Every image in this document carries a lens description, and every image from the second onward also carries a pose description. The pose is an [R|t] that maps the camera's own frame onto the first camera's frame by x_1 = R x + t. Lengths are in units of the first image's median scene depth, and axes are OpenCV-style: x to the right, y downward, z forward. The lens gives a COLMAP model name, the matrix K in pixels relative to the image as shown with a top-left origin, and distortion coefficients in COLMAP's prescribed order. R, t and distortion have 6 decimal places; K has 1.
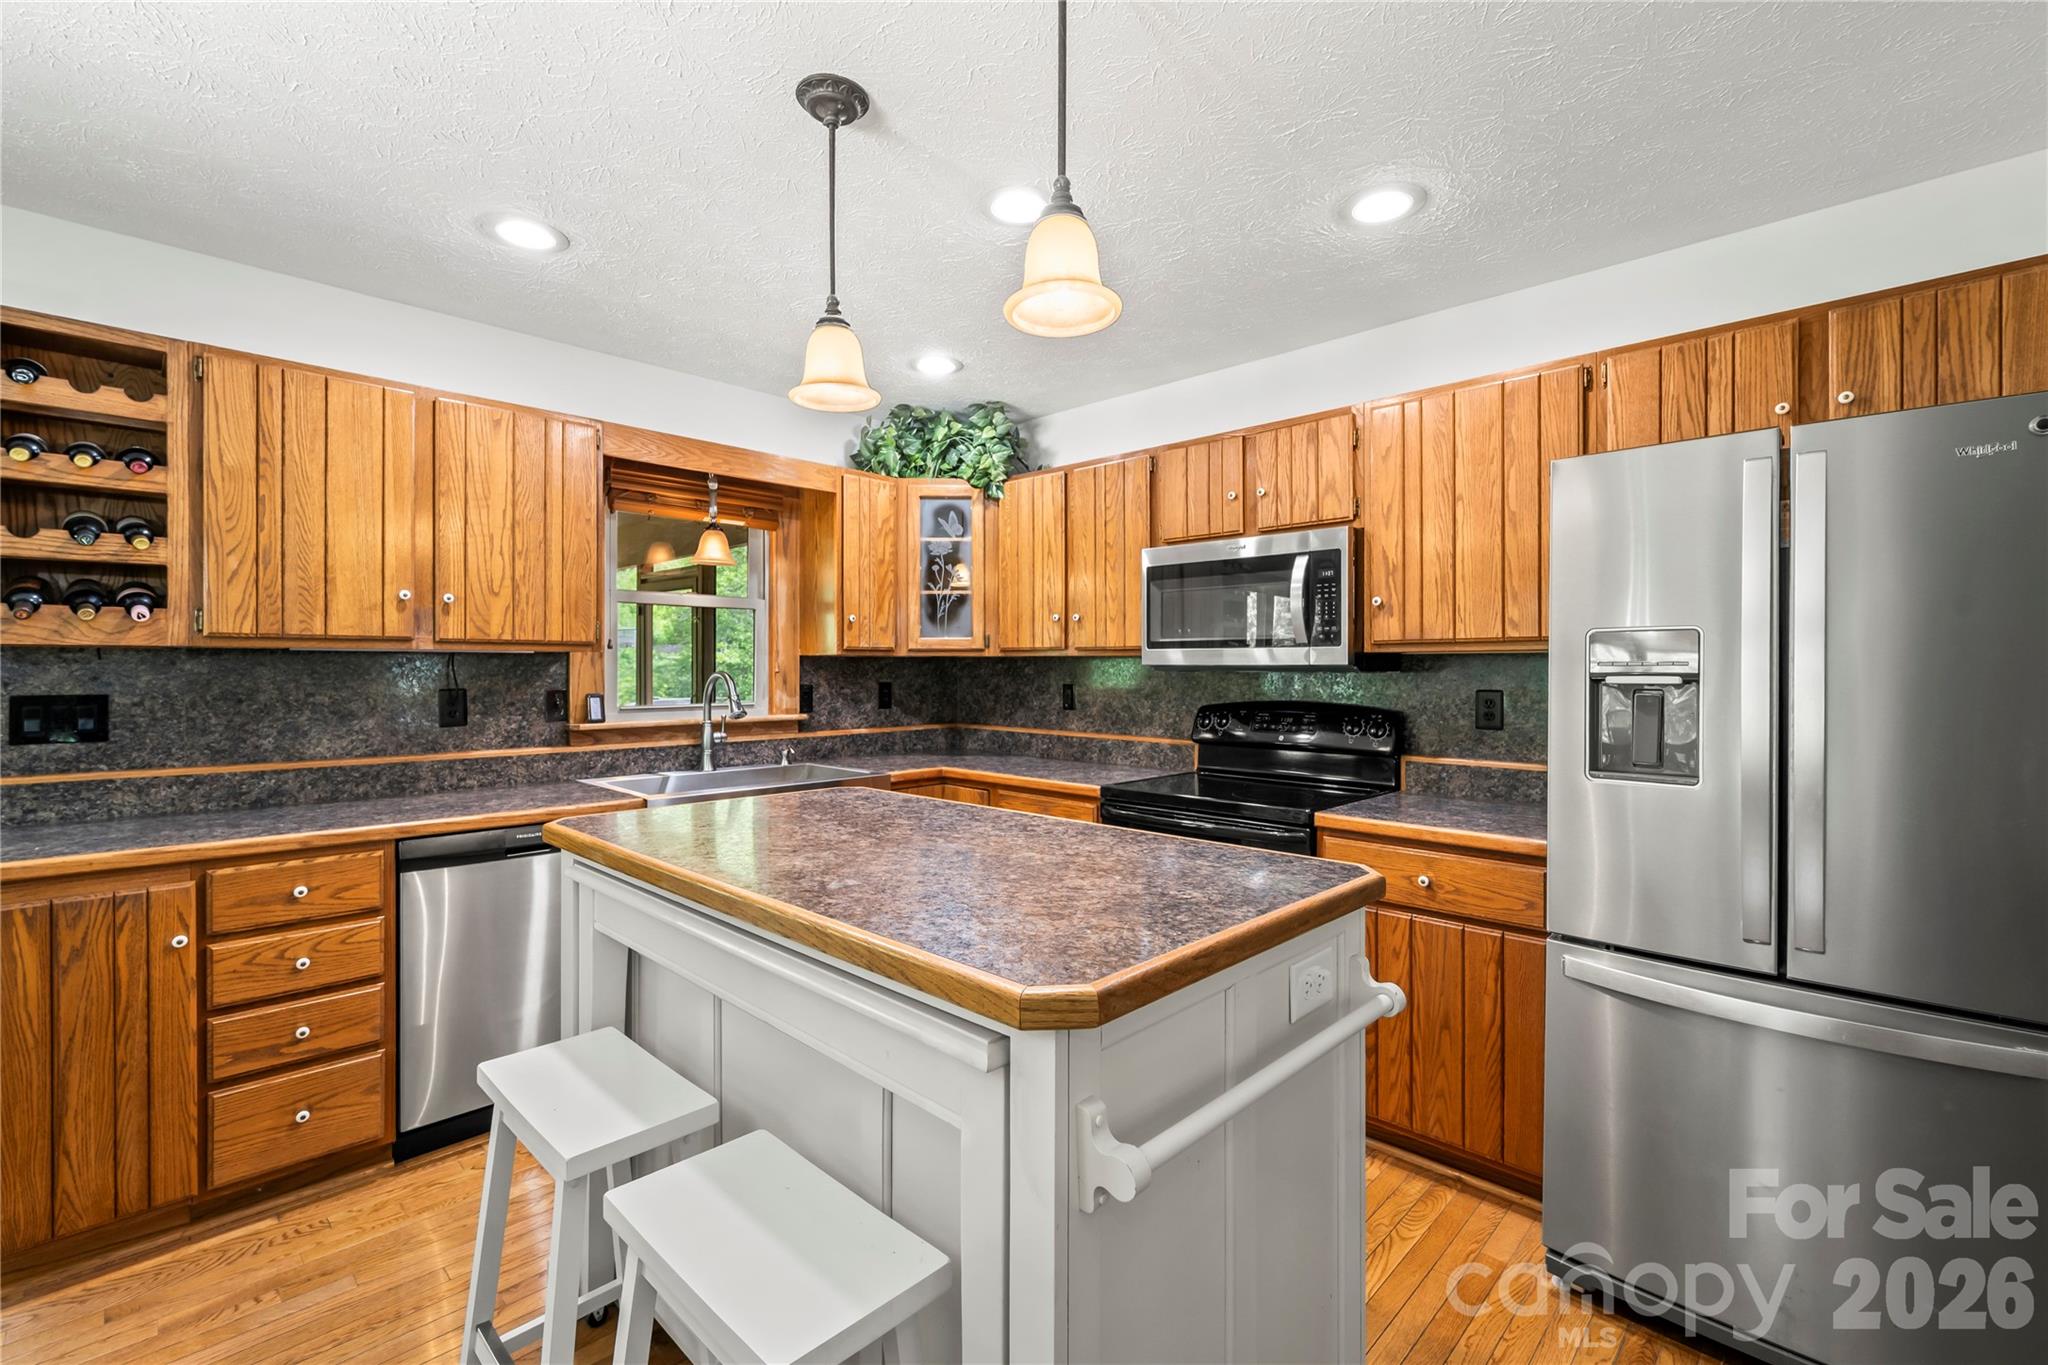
lens RADIAL K [[888.1, 0, 1032.3], [0, 888.1, 669.0], [0, 0, 1]] dist [0.000885, -0.000632]
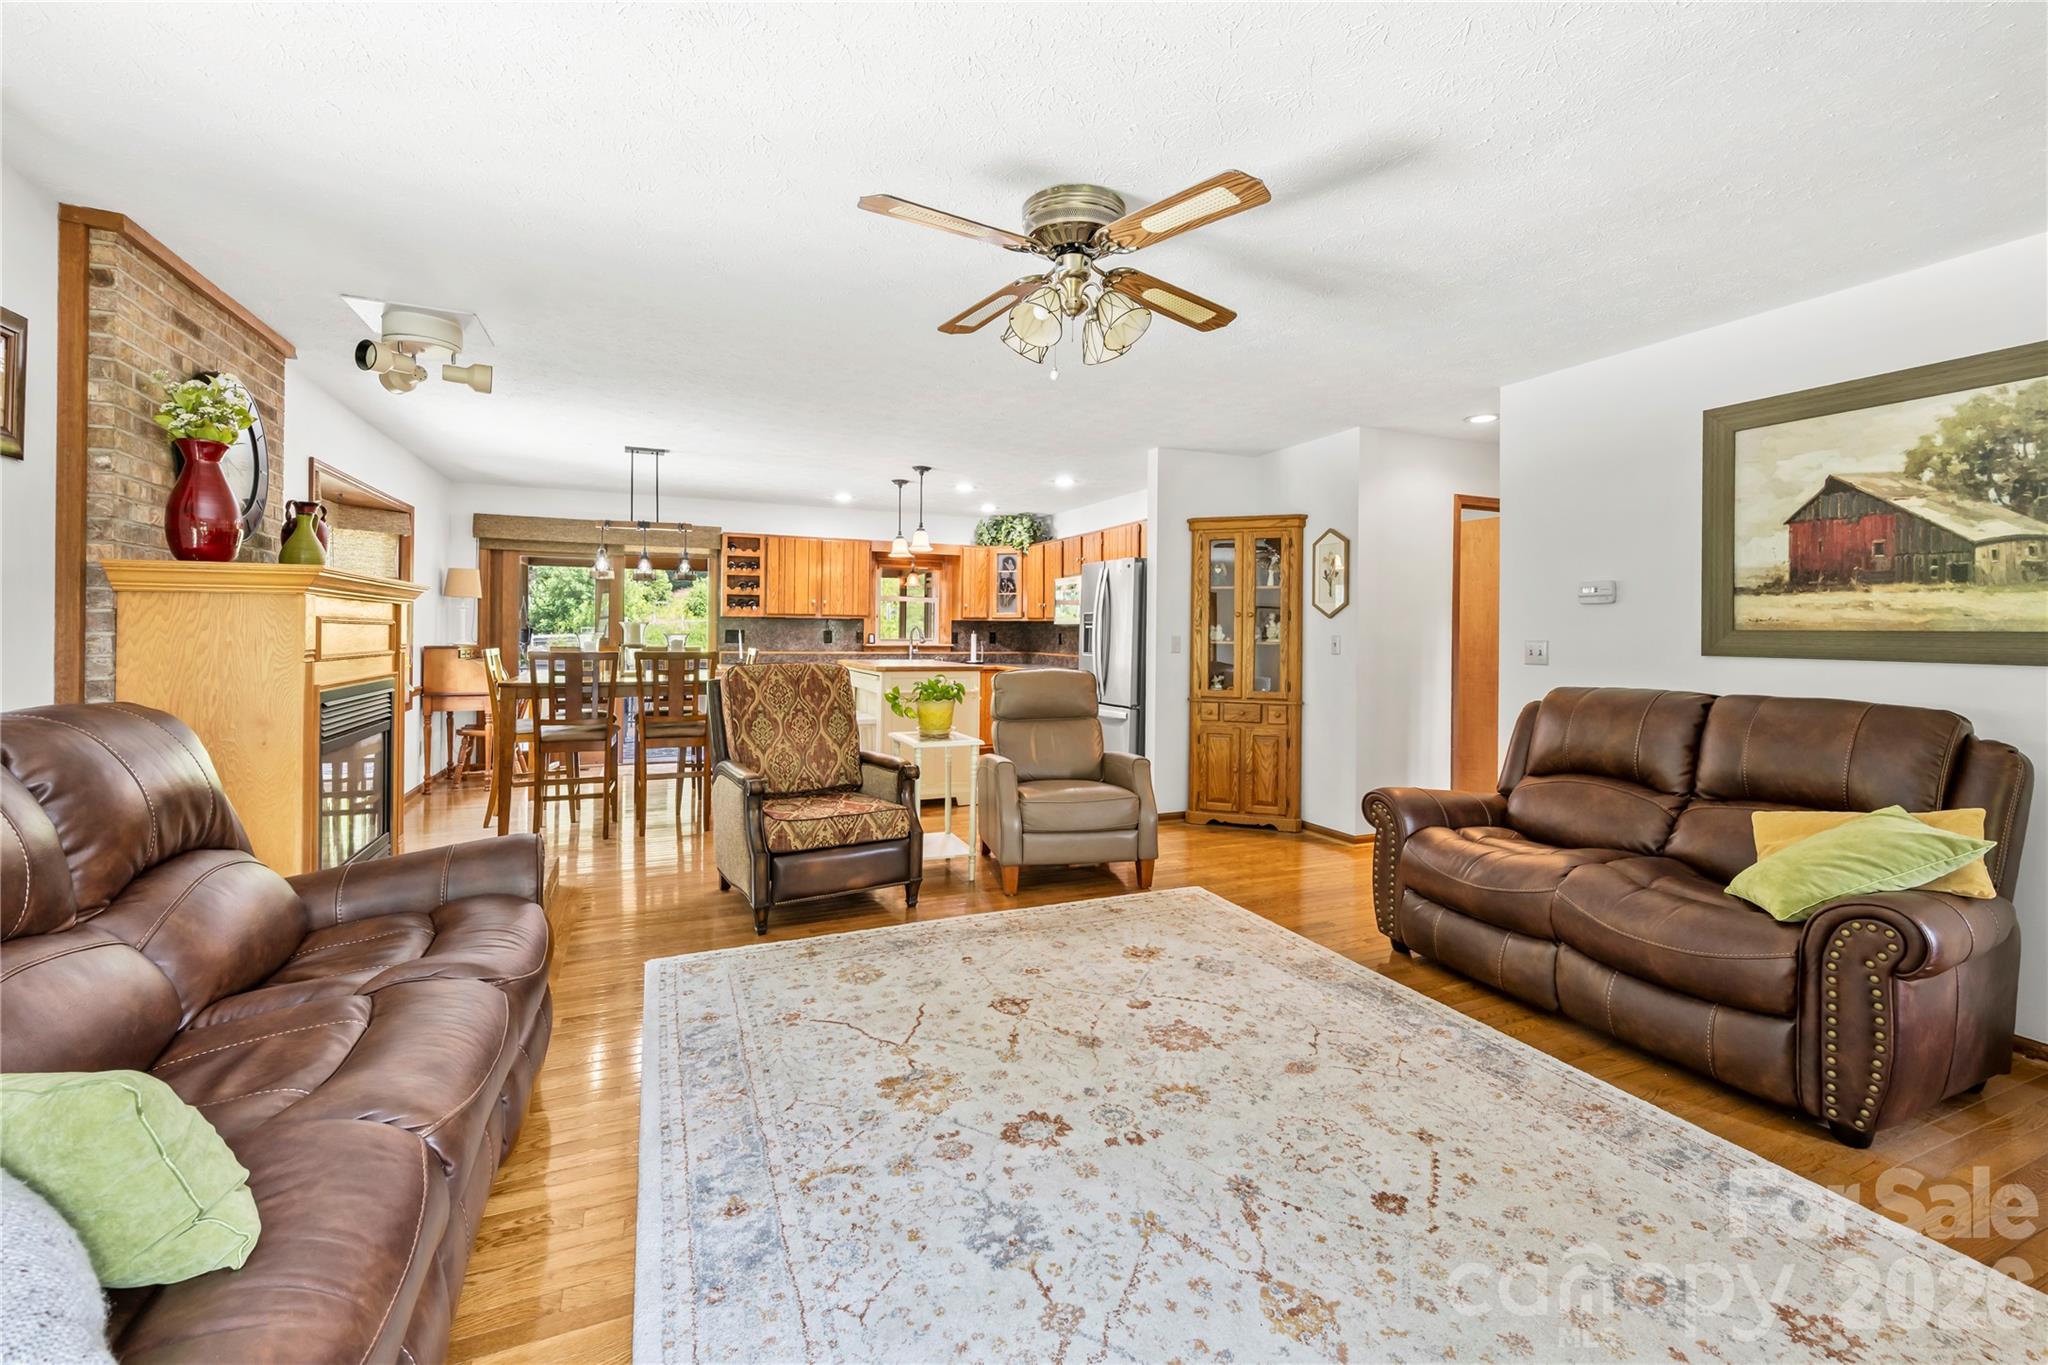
lens RADIAL K [[853.2, 0, 1039.5], [0, 853.2, 628.0], [0, 0, 1]] dist [0.002924, -0.000141]
pose [[0.927905, 0.005968, -0.372769, 1.060471], [-0.009235, 0.999933, -0.006980, 0.025639], [0.372702, 0.009919, 0.927898, -1.376808]]
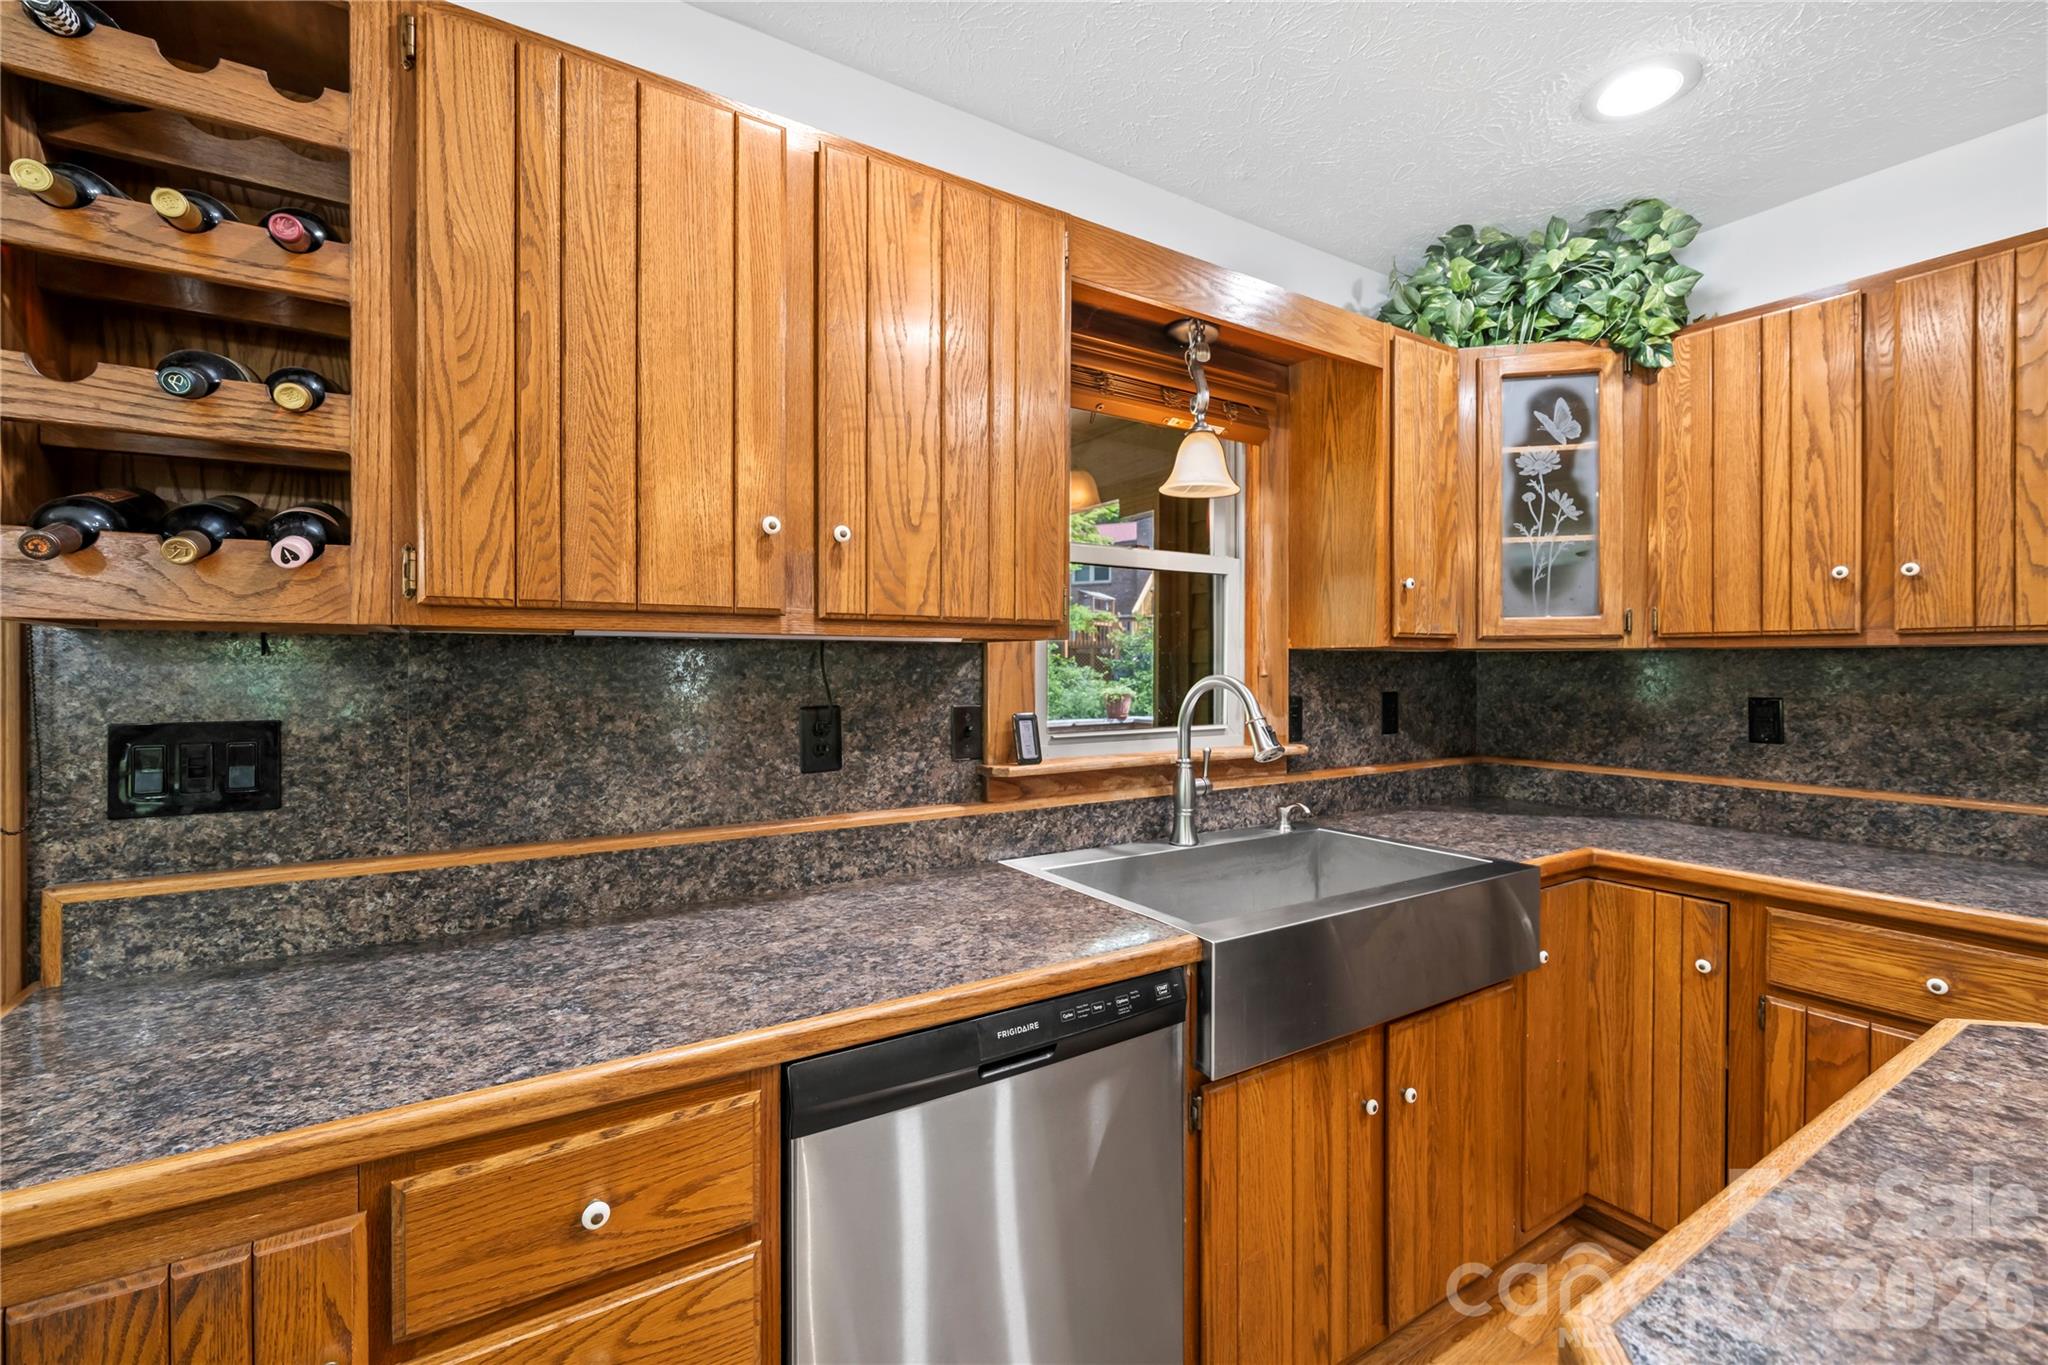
lens RADIAL K [[888.1, 0, 1032.3], [0, 888.1, 669.0], [0, 0, 1]] dist [0.000885, -0.000632]
pose [[0.974853, -0.000664, -0.222849, -0.378572], [0.000562, 1.000000, -0.000524, -0.001296], [0.222849, 0.000386, 0.974853, 0.455794]]
